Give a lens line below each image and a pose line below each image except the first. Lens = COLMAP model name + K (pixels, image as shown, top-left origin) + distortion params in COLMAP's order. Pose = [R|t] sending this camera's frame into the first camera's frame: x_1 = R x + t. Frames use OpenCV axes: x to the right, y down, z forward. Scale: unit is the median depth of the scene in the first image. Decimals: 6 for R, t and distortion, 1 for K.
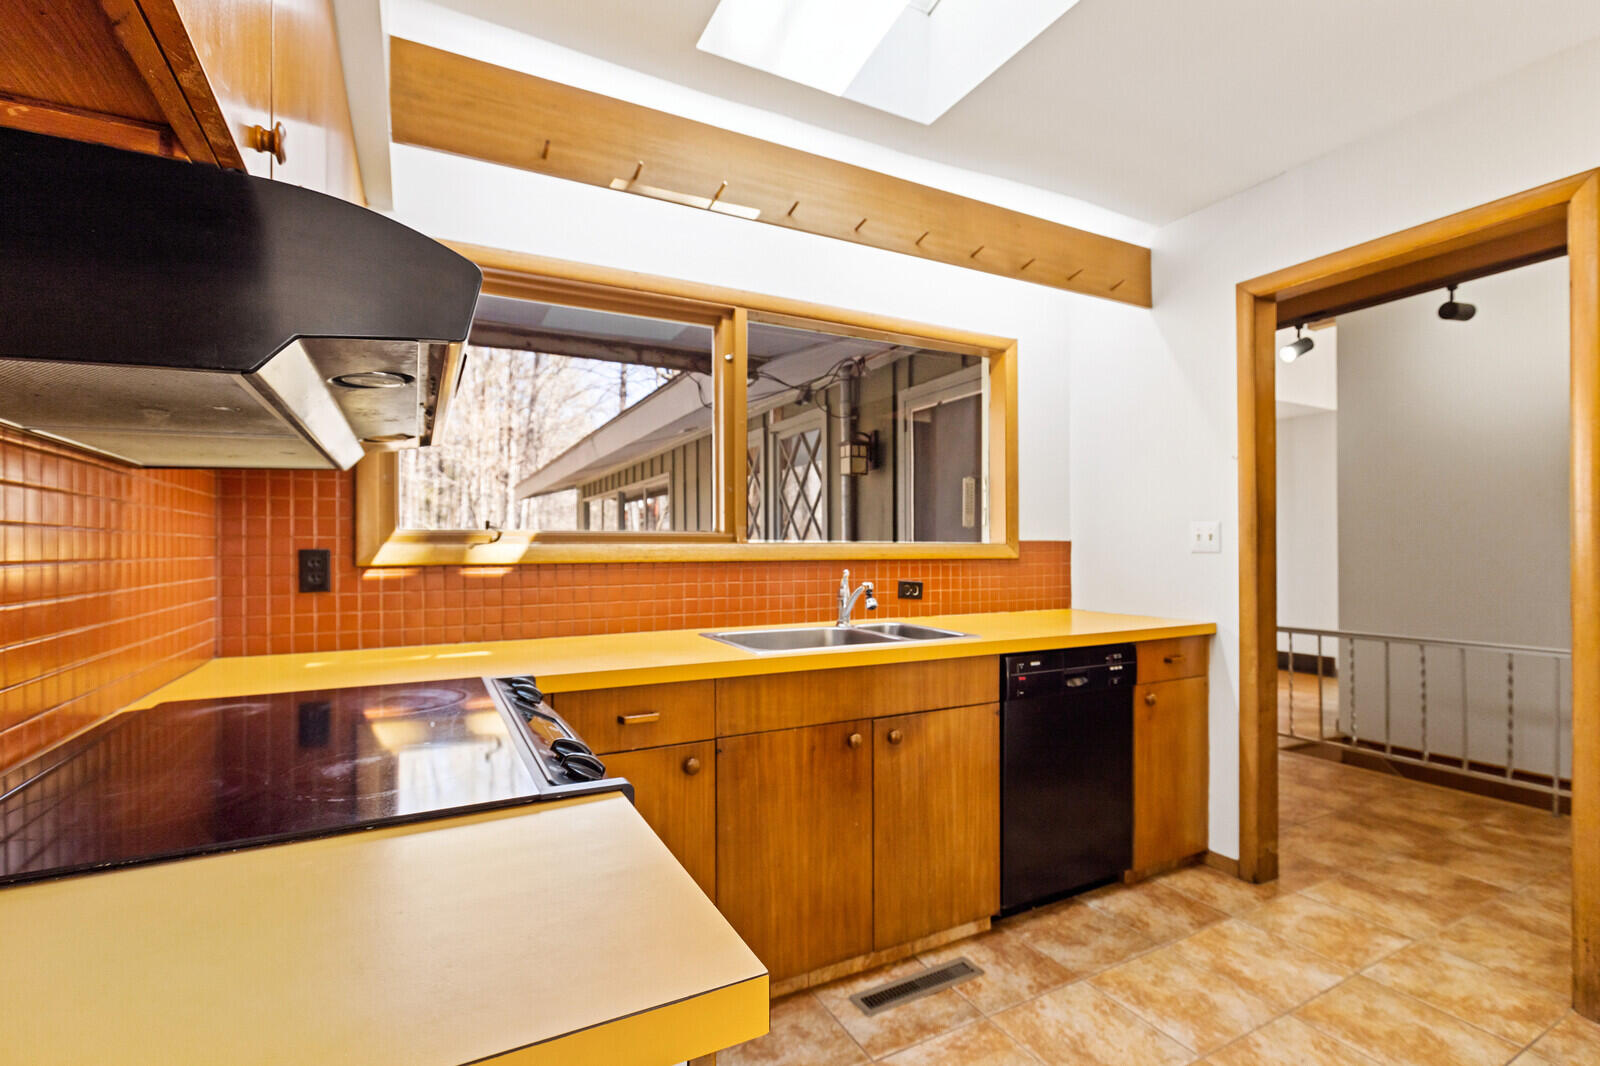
lens RADIAL K [[721.5, 0, 789.4], [0, 721.5, 544.5], [0, 0, 1]] dist [-0.000453, -0.001470]
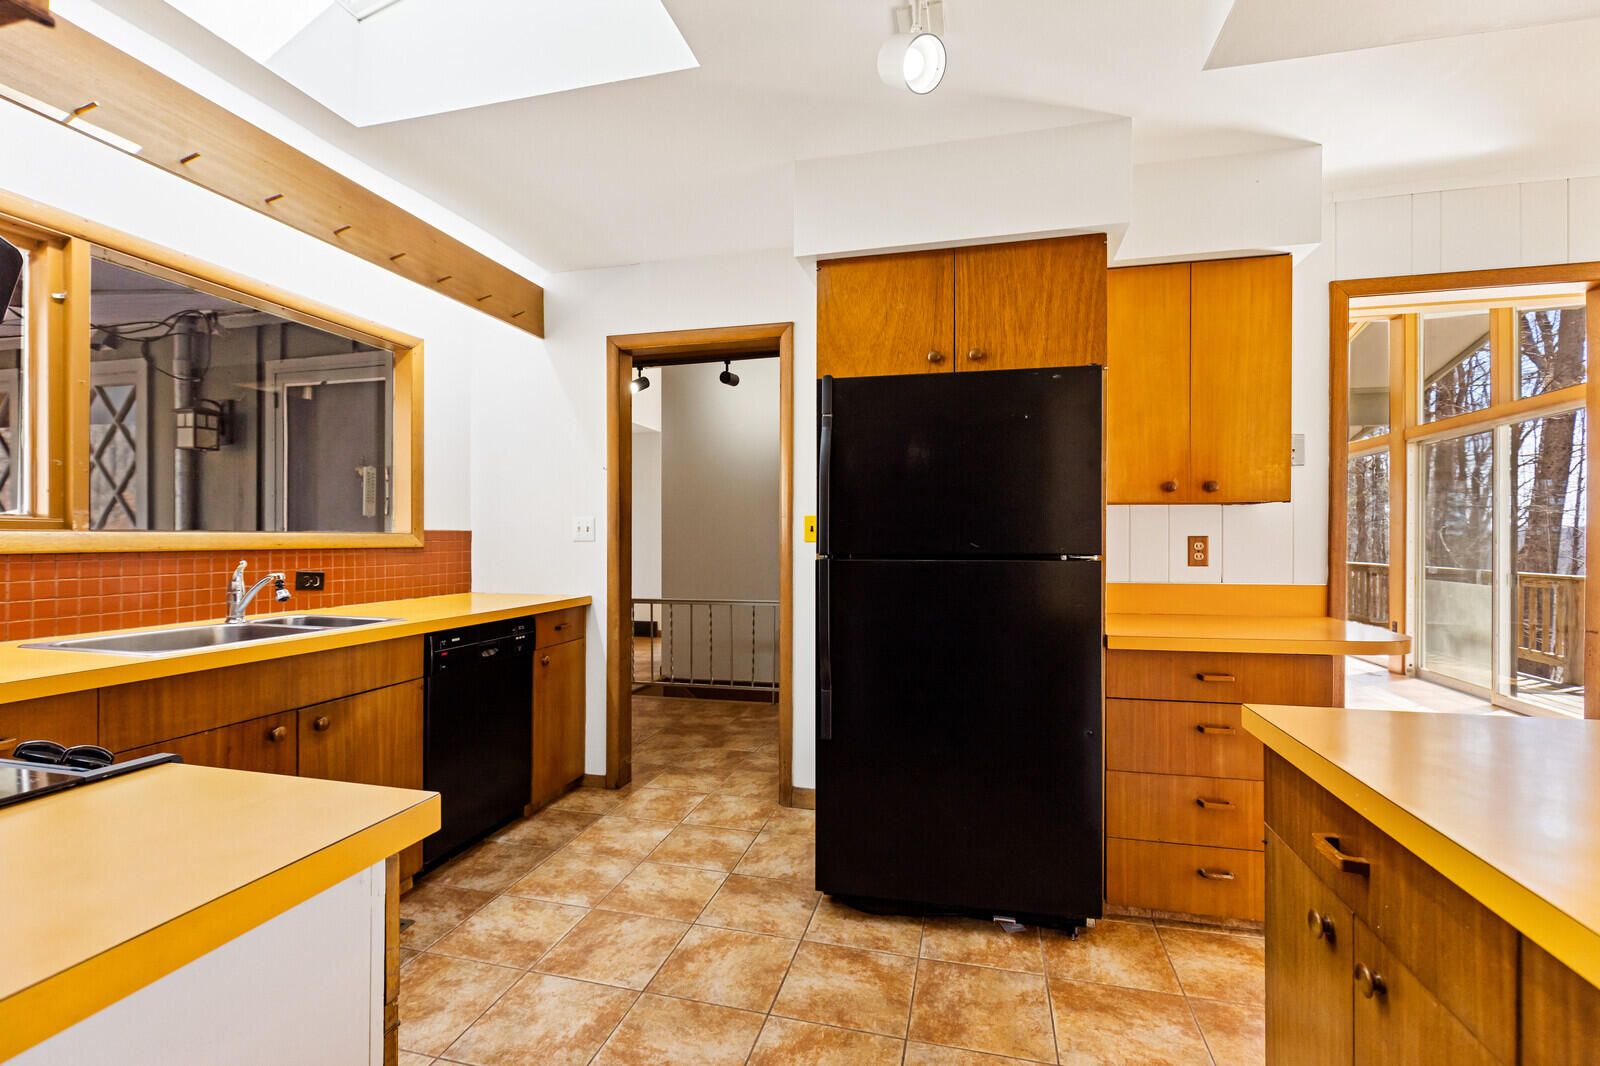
lens RADIAL K [[721.5, 0, 799.7], [0, 721.5, 535.6], [0, 0, 1]] dist [-0.000453, -0.001470]
pose [[0.660165, 0.003793, 0.751111, -0.138011], [-0.005625, 0.999984, -0.000106, -0.000594], [-0.751100, -0.004155, 0.660176, -0.135955]]
